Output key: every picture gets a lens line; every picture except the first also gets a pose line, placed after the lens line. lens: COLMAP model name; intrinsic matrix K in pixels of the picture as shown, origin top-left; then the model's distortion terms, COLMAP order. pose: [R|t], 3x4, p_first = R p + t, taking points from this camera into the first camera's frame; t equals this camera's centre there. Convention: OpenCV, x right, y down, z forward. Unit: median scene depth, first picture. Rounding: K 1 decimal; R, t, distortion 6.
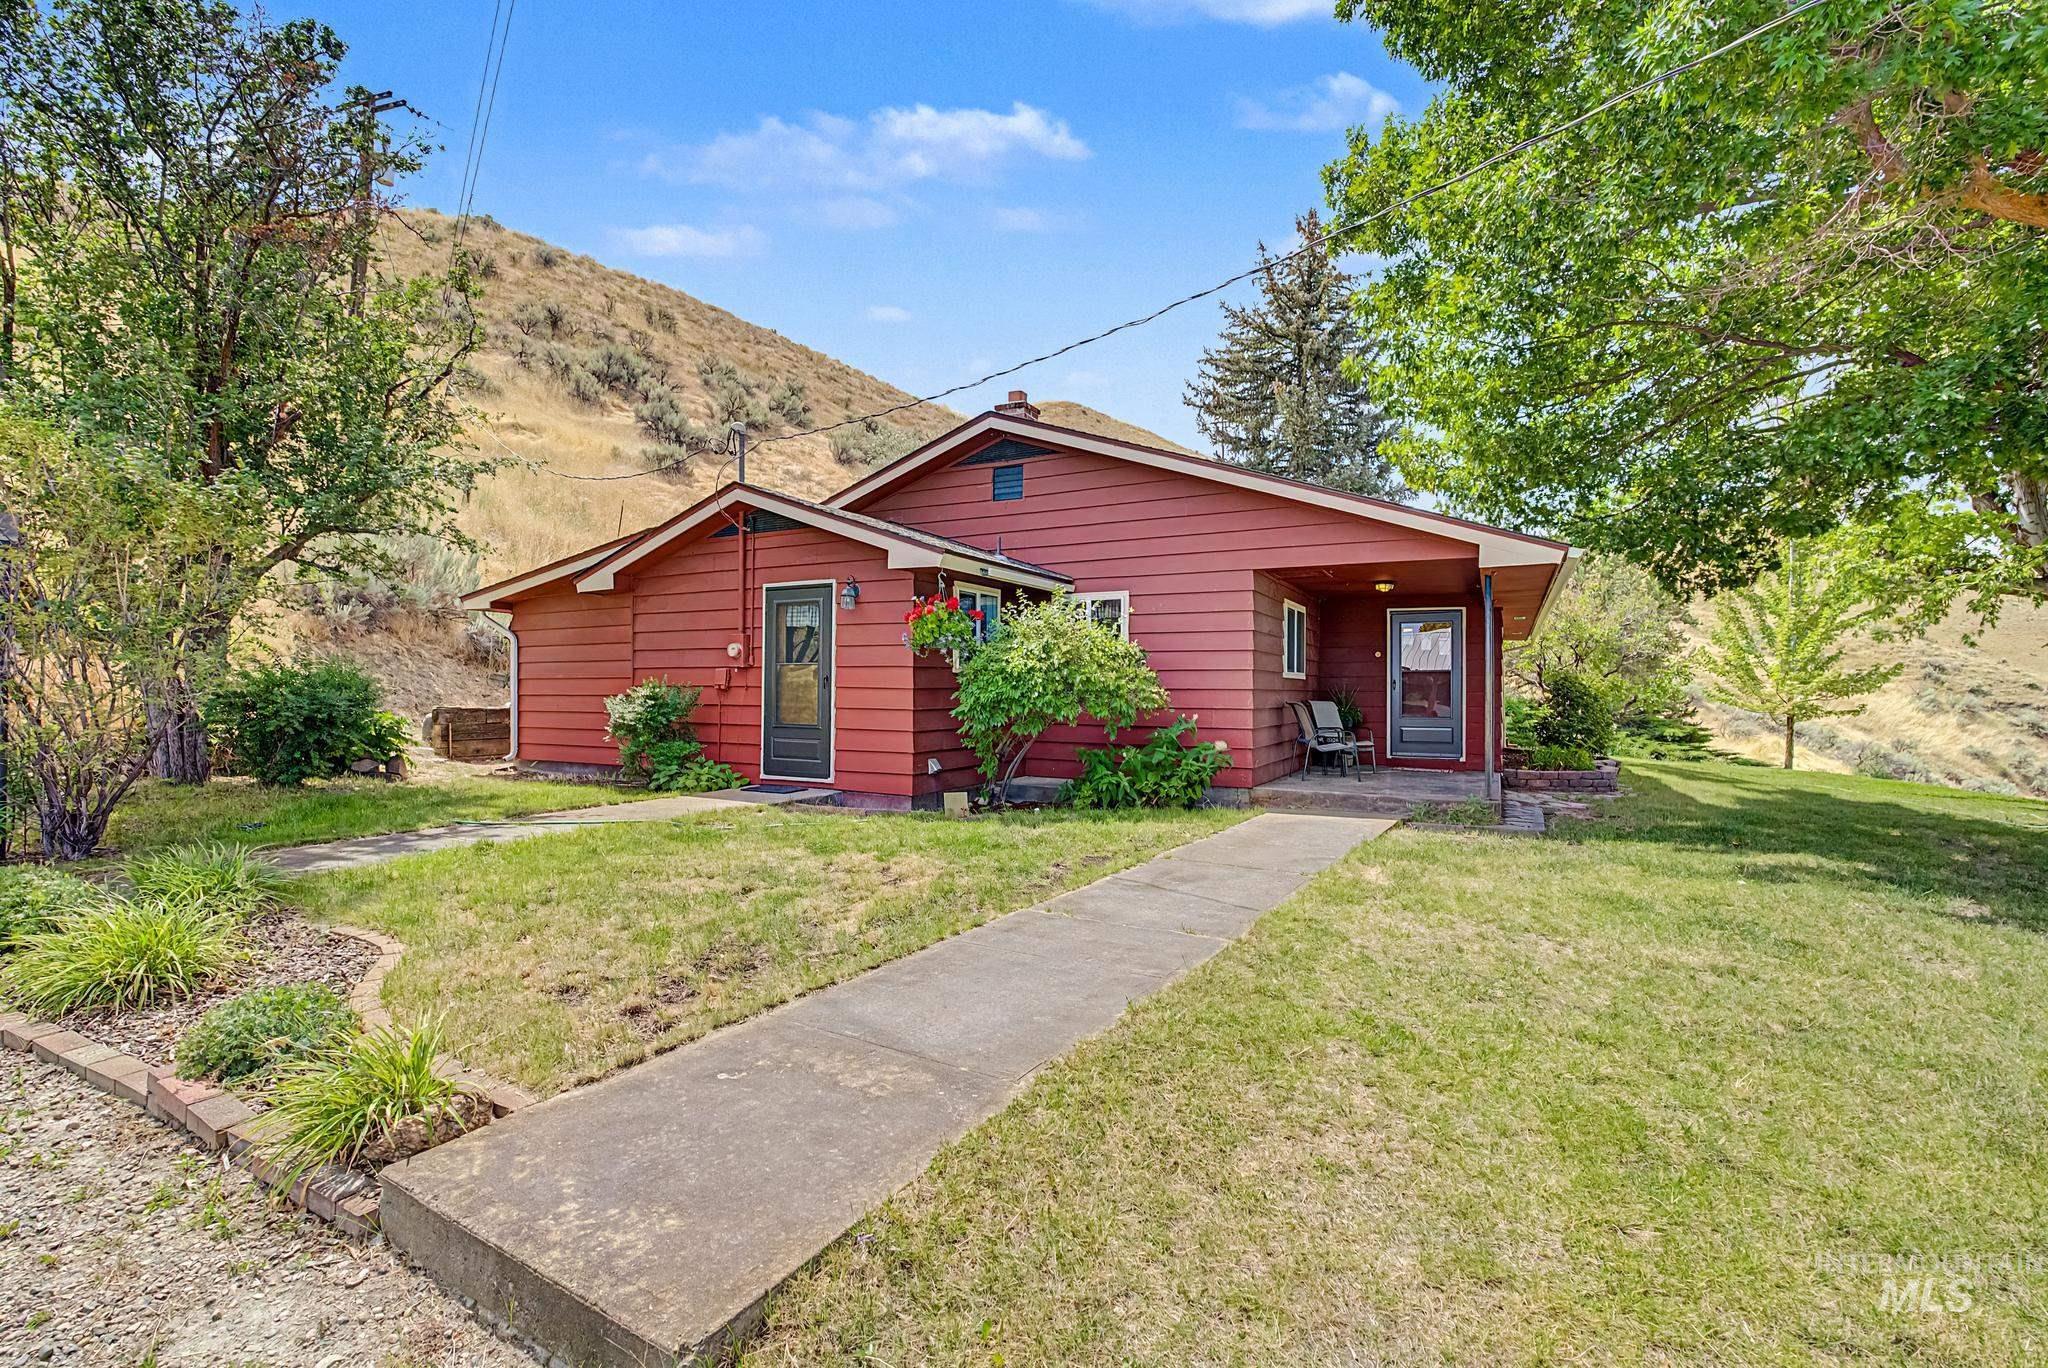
lens RADIAL K [[1004.1, 0, 989.8], [0, 1004.1, 681.3], [0, 0, 1]] dist [-0.002705, -0.000228]
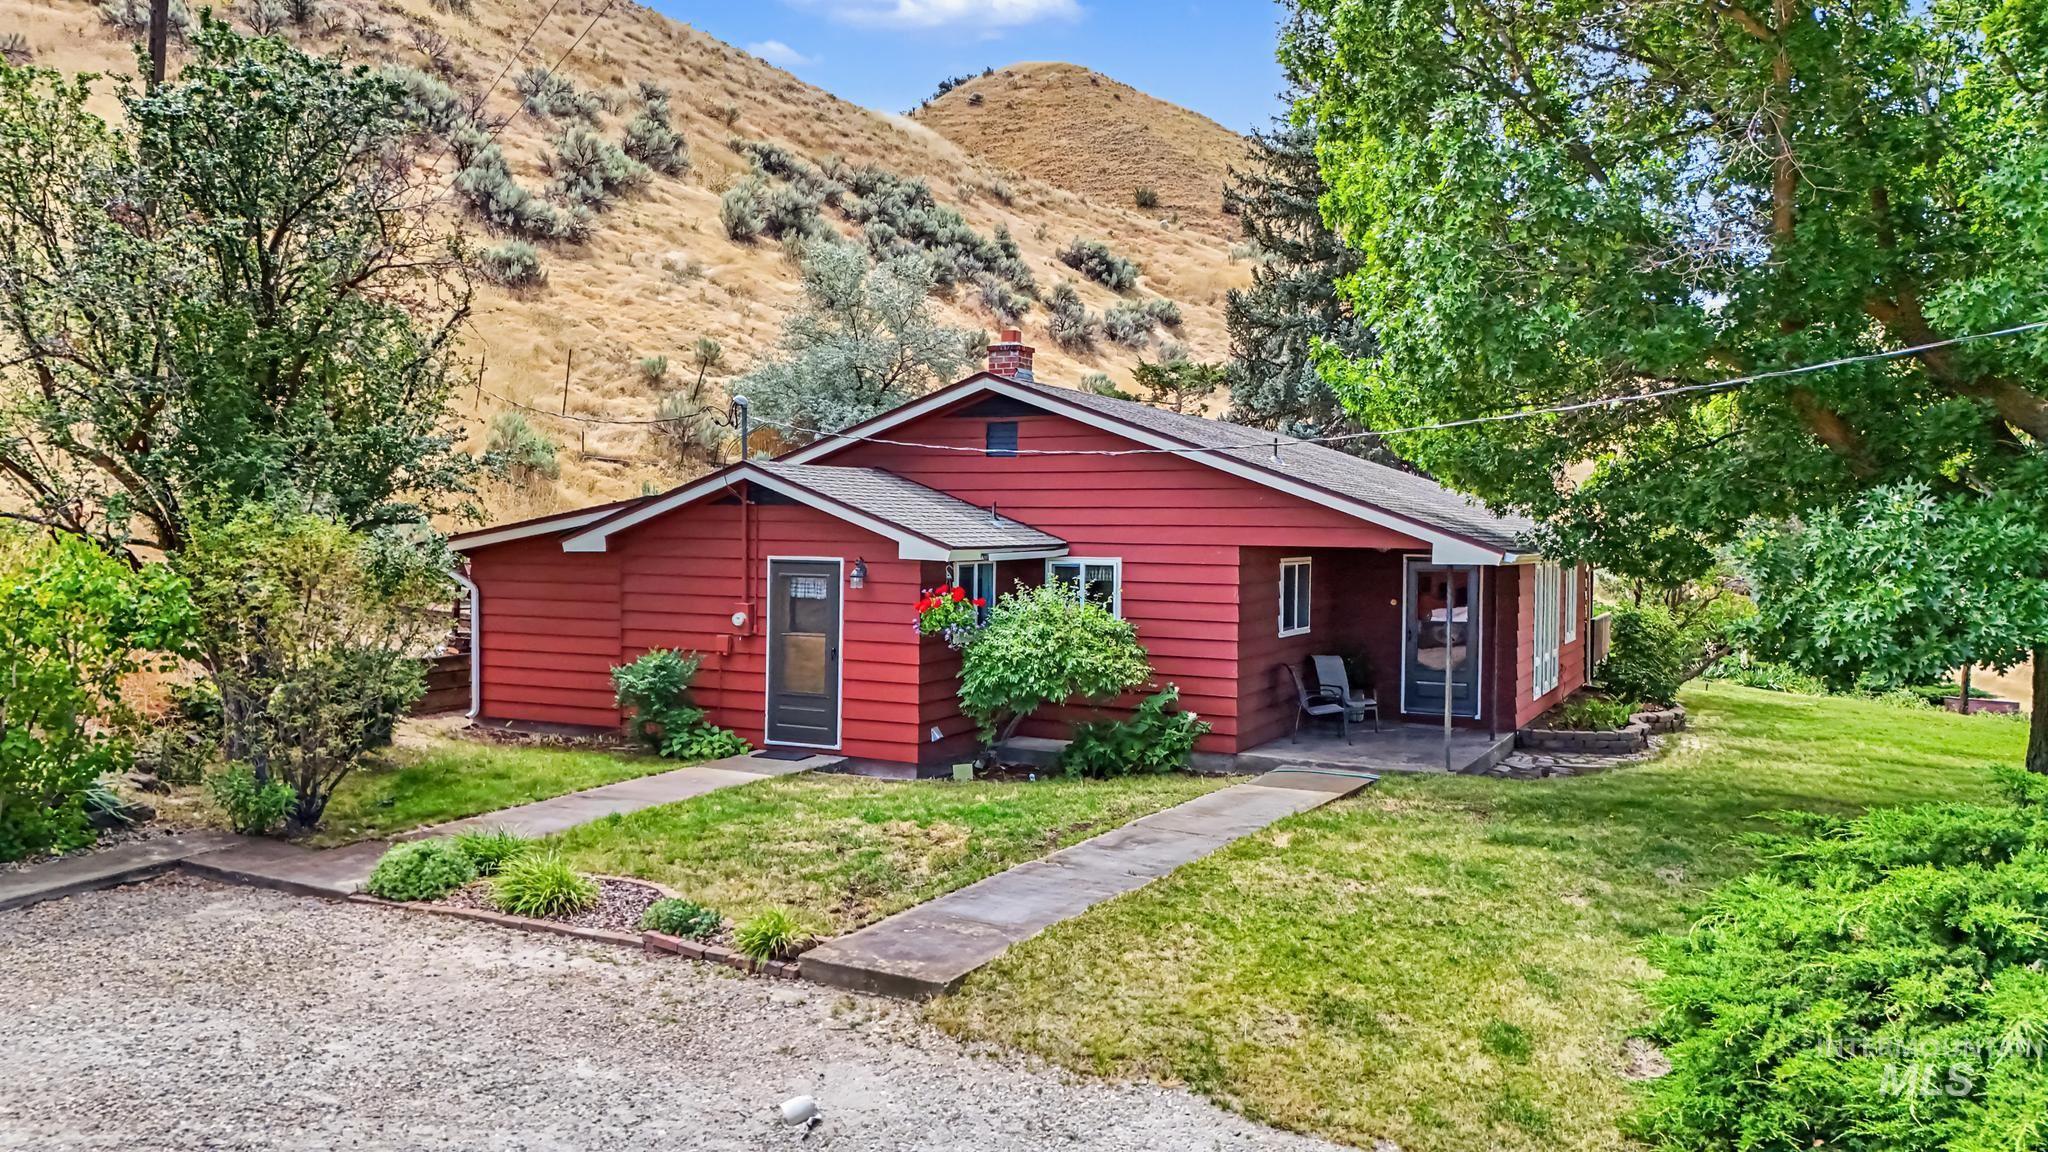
lens RADIAL K [[1623.3, 0, 974.2], [0, 1623.3, 569.2], [0, 0, 1]] dist [0.187975, -0.004542]
pose [[0.999745, 0.002952, 0.022386, -0.052994], [-0.003676, 0.999470, 0.032360, -0.144925], [-0.022278, -0.032434, 0.999226, -0.715391]]
